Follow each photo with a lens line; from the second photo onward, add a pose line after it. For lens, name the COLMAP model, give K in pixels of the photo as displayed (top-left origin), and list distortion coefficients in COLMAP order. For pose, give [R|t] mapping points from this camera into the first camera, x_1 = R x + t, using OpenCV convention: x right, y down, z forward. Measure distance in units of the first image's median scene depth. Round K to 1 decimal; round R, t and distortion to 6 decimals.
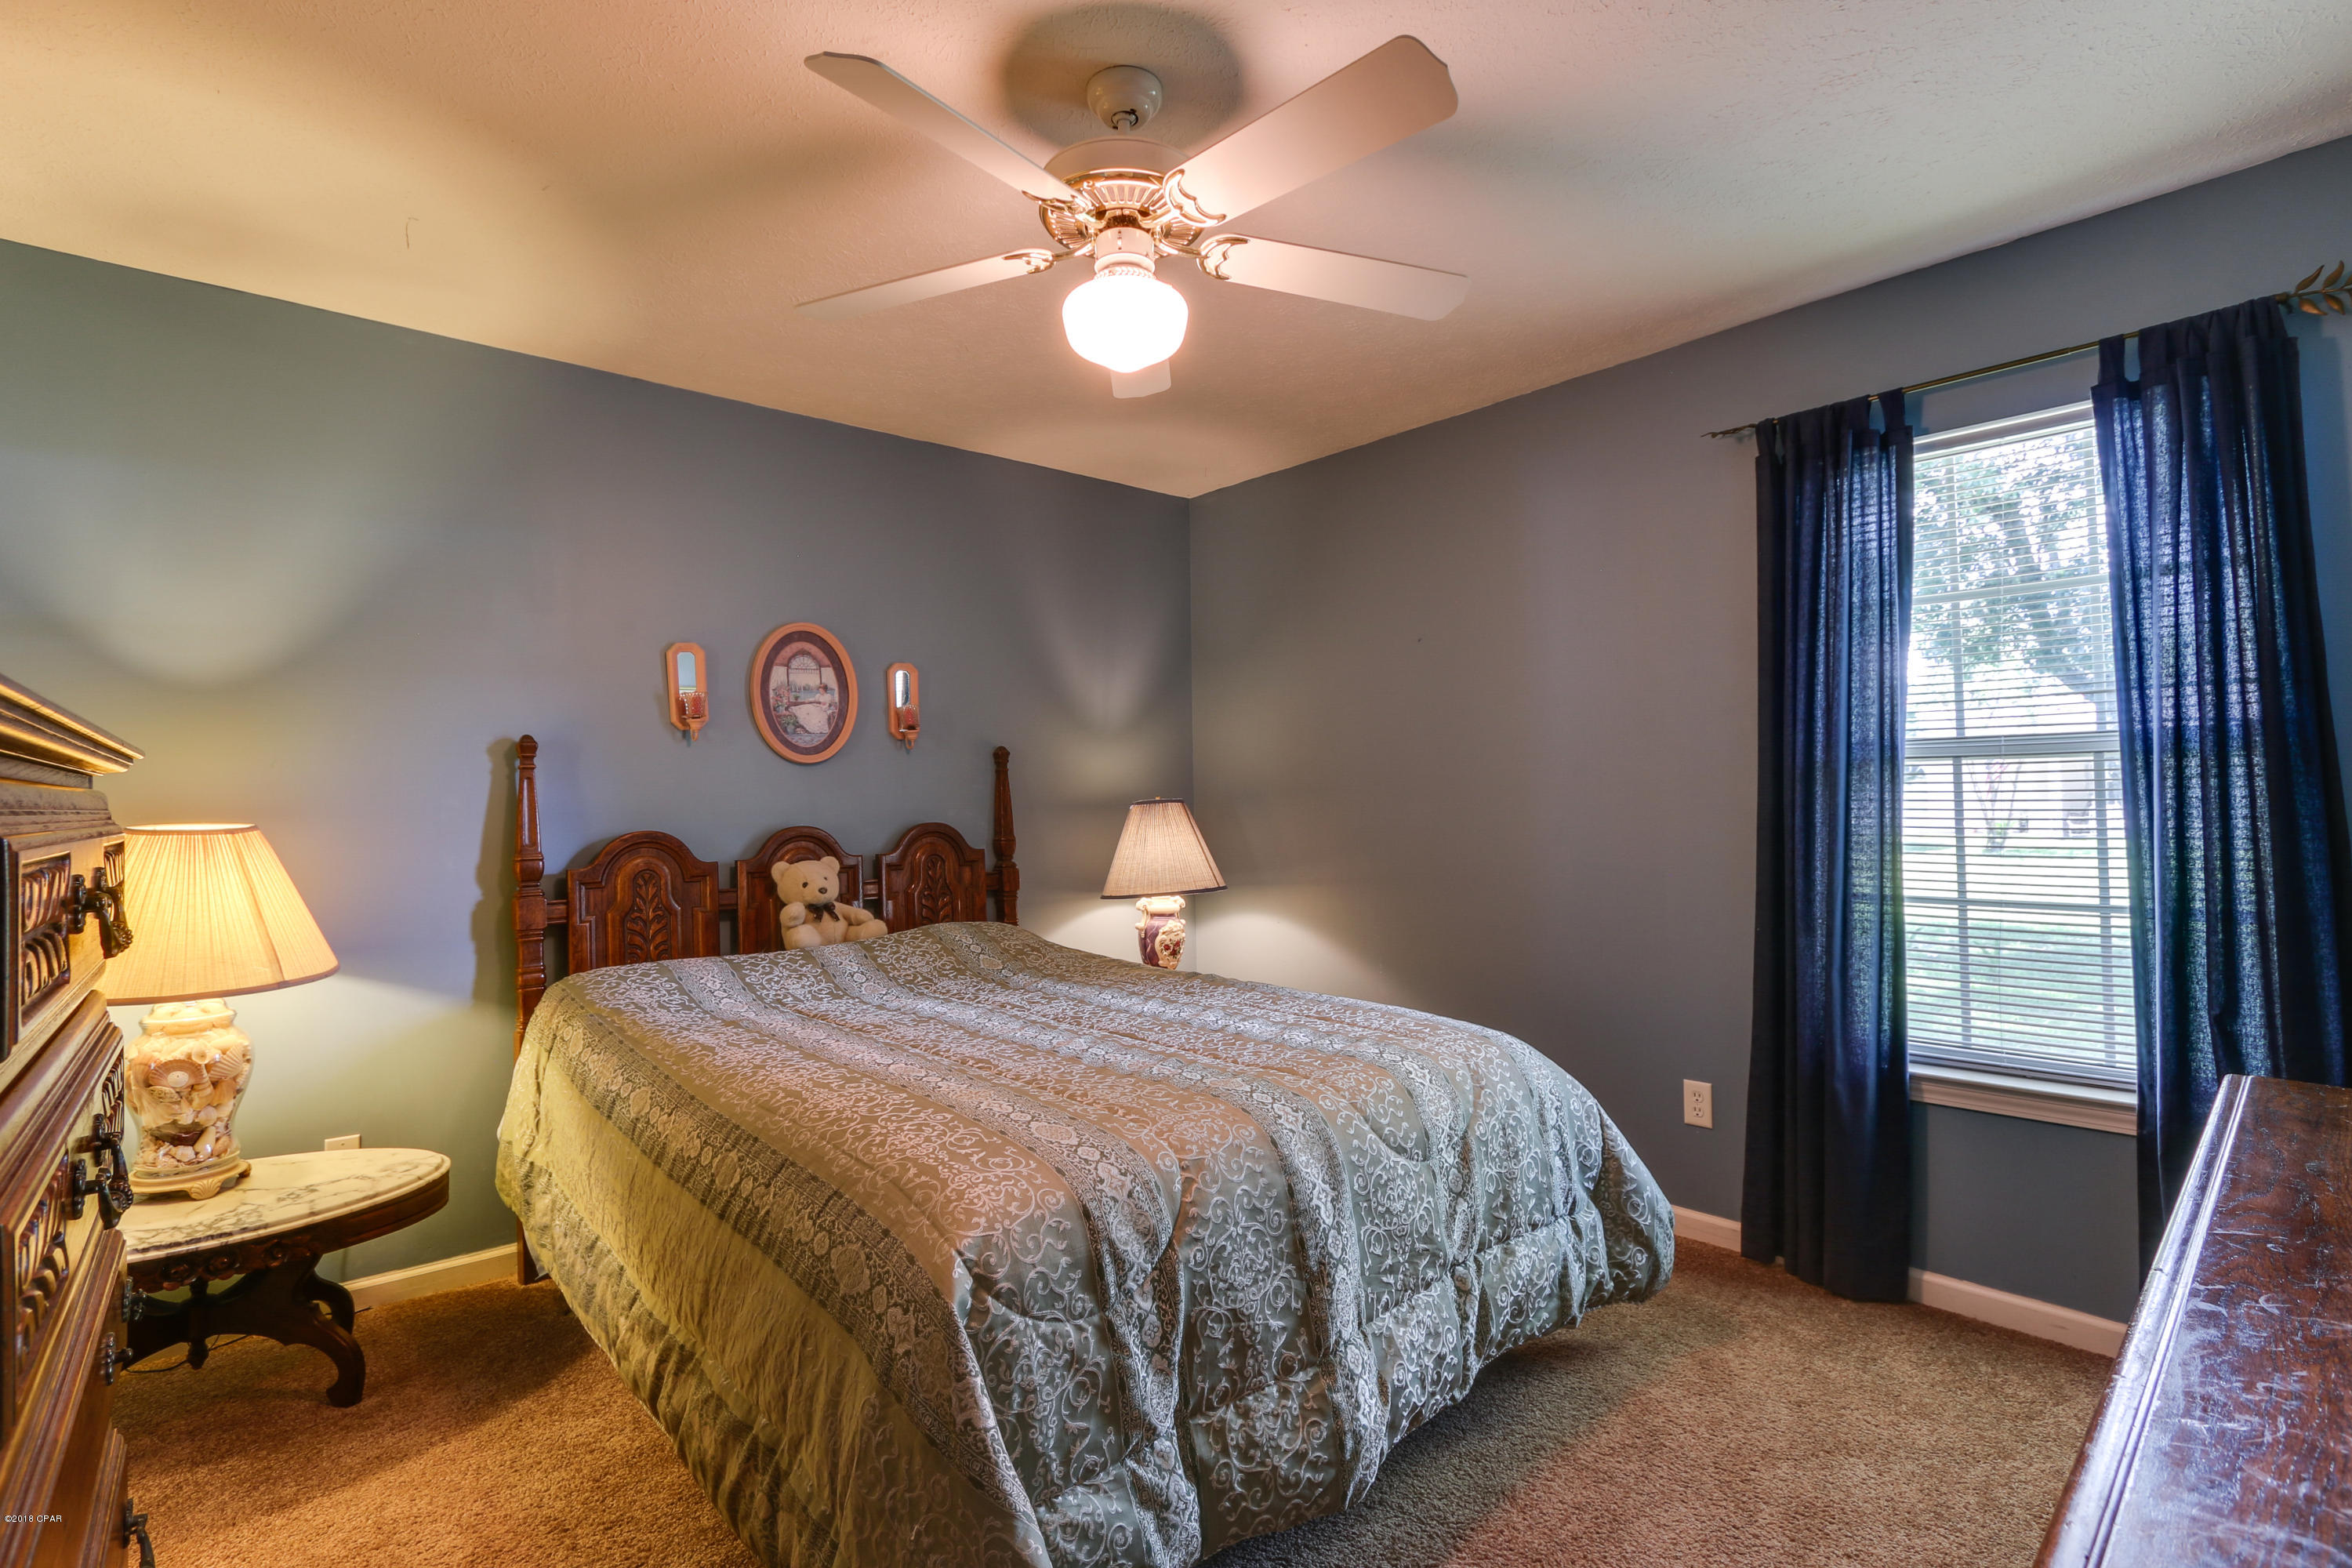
lens RADIAL K [[1111.0, 0, 1176.0], [0, 1111.0, 784.0], [0, 0, 1]] dist [-0.016090, 0.000682]
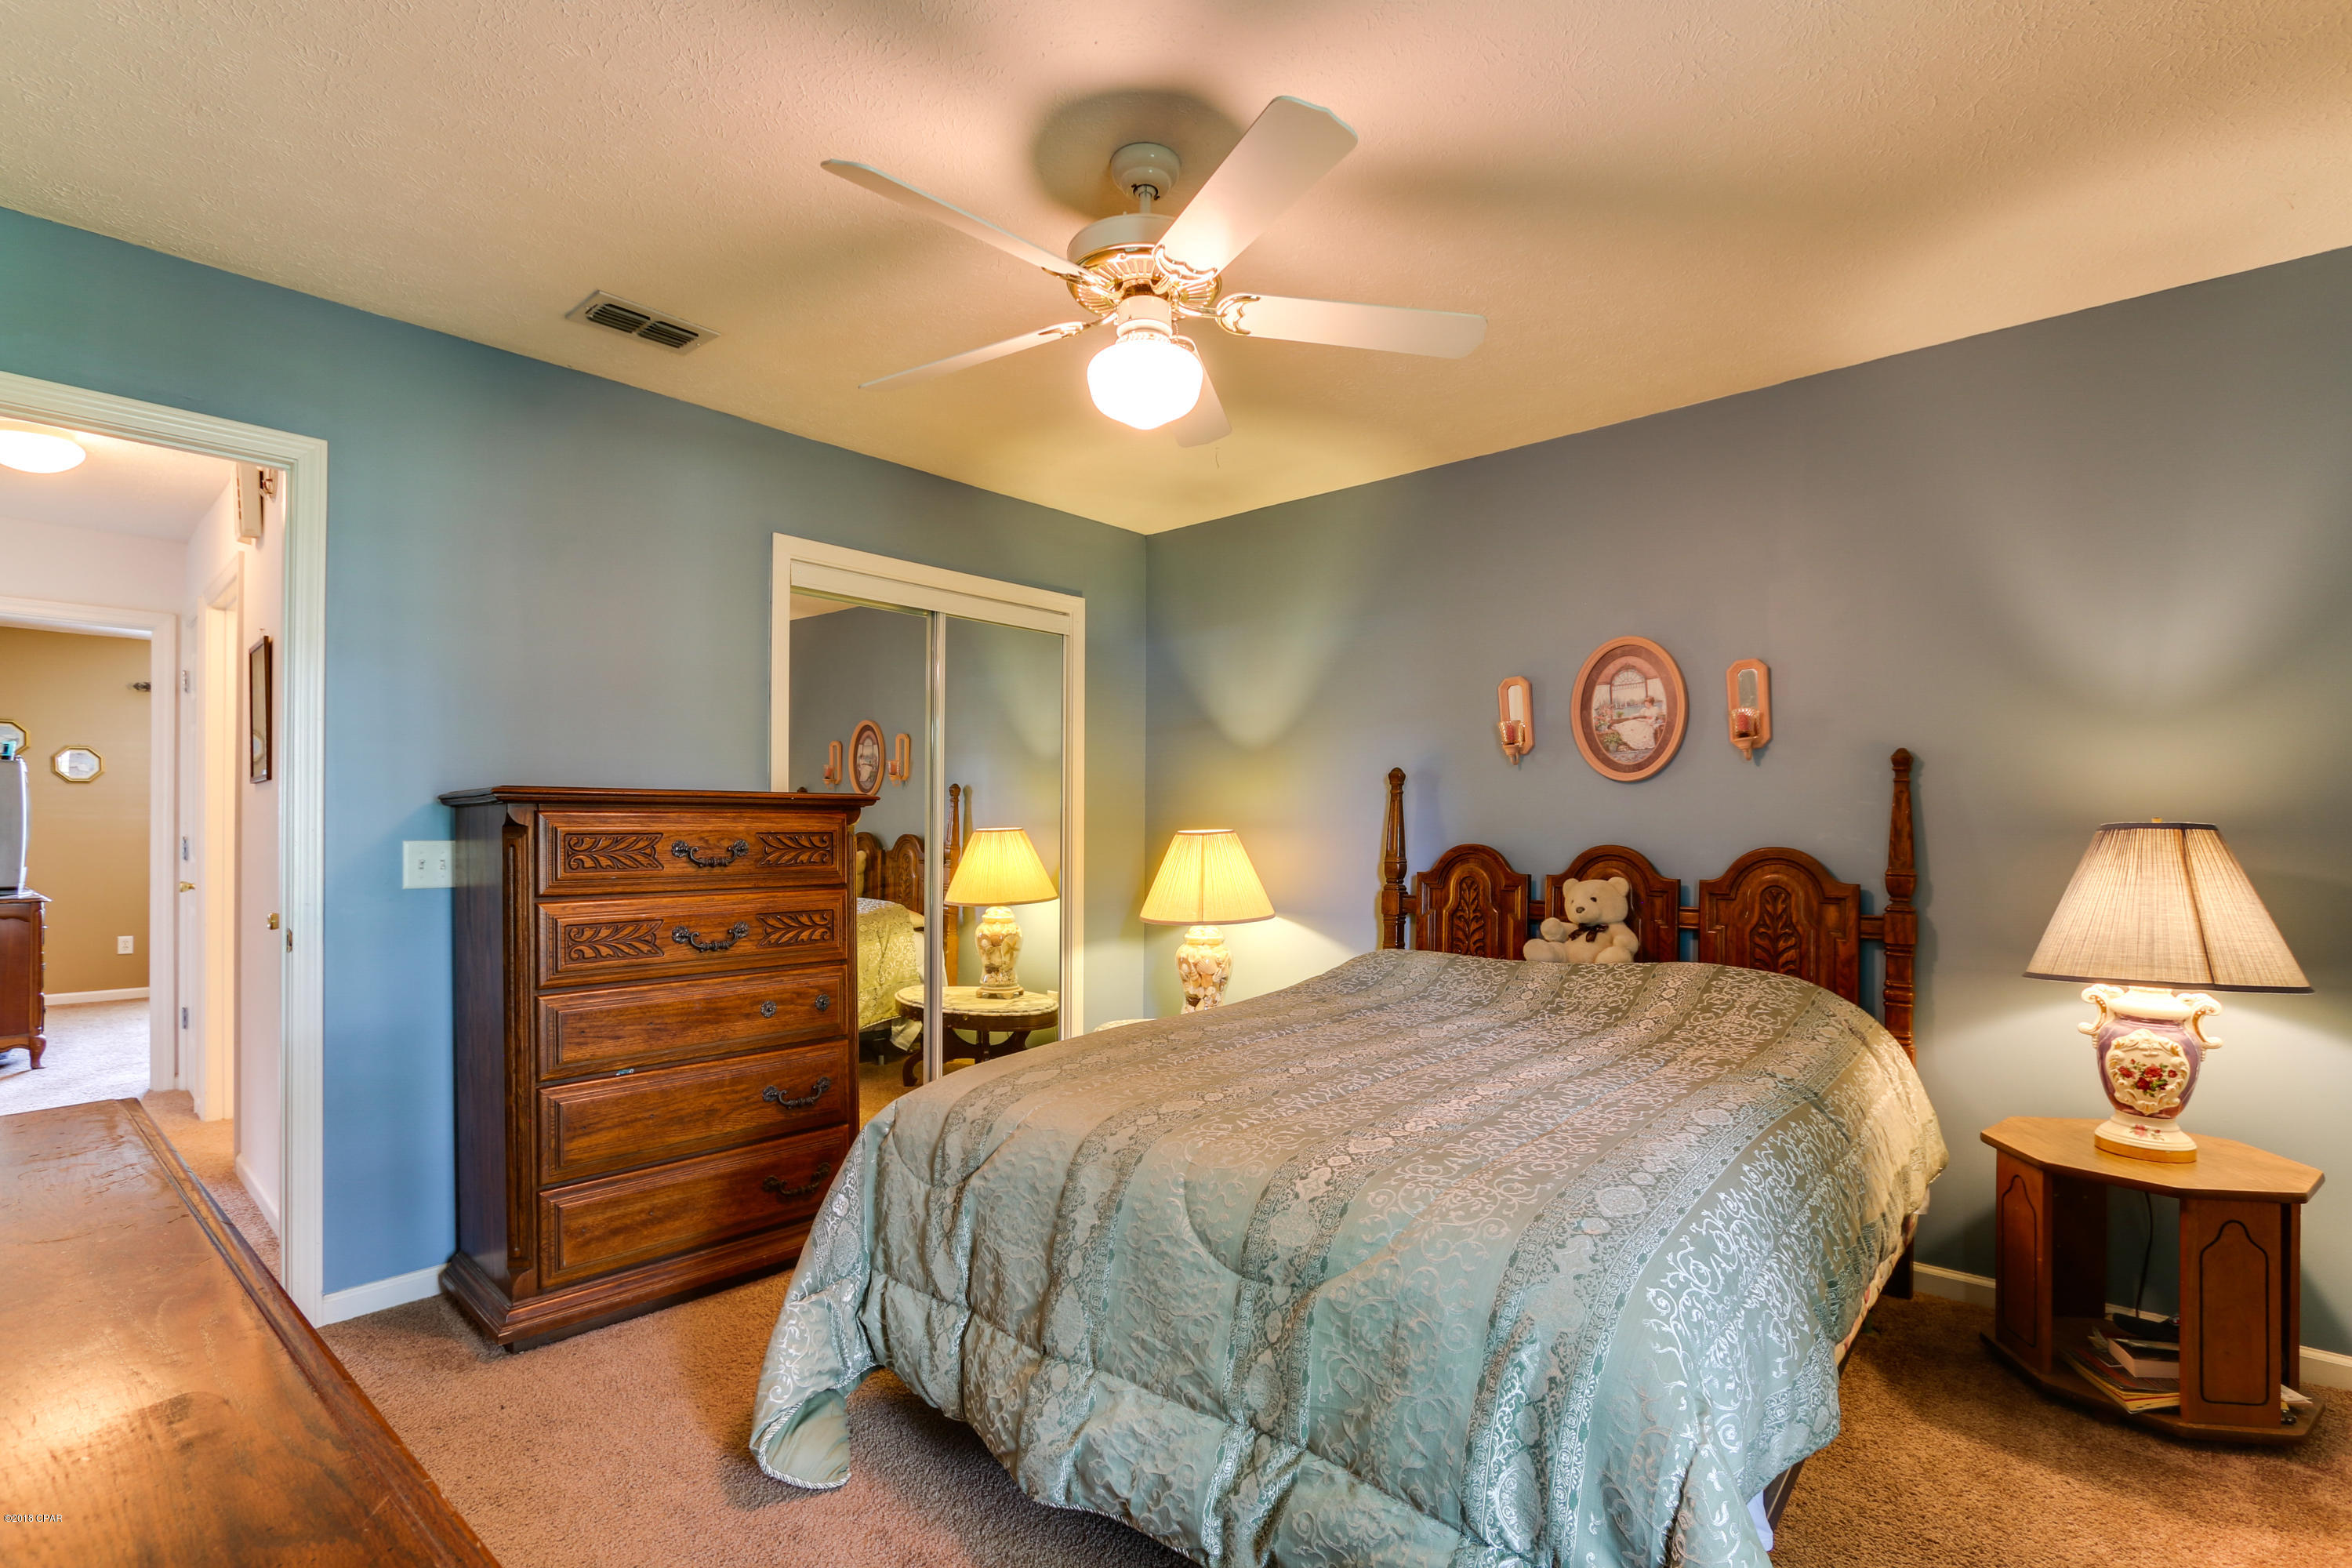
lens RADIAL K [[1090.6, 0, 1166.7], [0, 1090.6, 833.7], [0, 0, 1]] dist [-0.019992, 0.000910]
pose [[0.113825, 0.026383, -0.993150, 0.572657], [0.014813, 0.999491, 0.028249, -0.005340], [0.993390, -0.017927, 0.113376, 0.489289]]
